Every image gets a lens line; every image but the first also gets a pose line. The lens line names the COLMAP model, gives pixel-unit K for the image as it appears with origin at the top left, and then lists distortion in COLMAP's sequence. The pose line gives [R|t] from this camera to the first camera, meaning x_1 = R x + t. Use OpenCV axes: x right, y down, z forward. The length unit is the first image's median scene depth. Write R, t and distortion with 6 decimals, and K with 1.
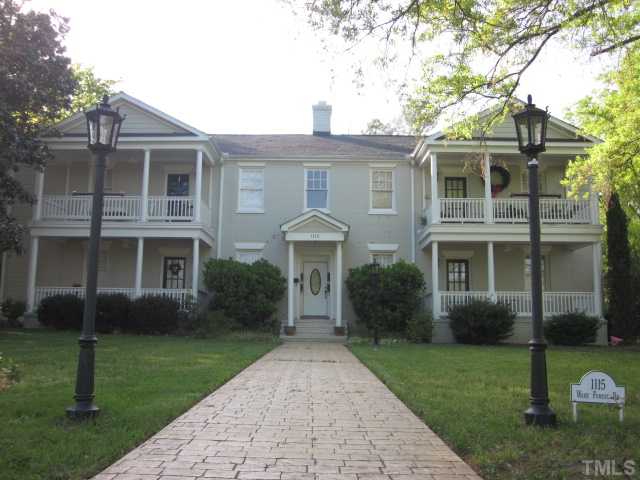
lens RADIAL K [[634.7, 0, 319.9], [0, 634.7, 244.9], [0, 0, 1]] dist [-0.110721, 0.000000]
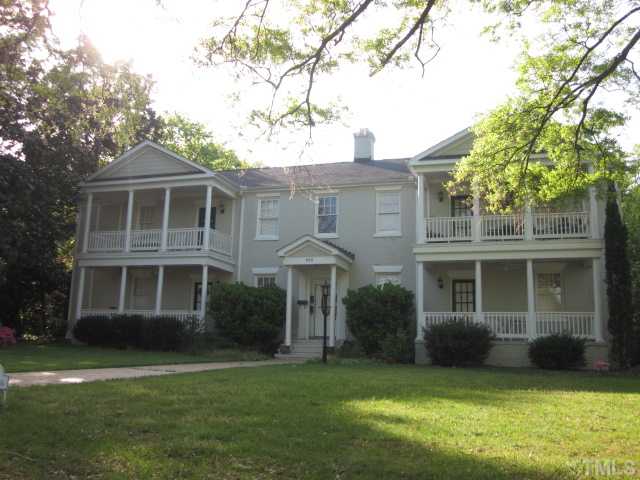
lens RADIAL K [[634.7, 0, 322.7], [0, 634.7, 234.2], [0, 0, 1]] dist [-0.110721, 0.000000]
pose [[0.953388, -0.040633, -0.298998, 0.330485], [0.024749, 0.998083, -0.056721, 0.003593], [0.300729, 0.046678, 0.952567, 0.000073]]
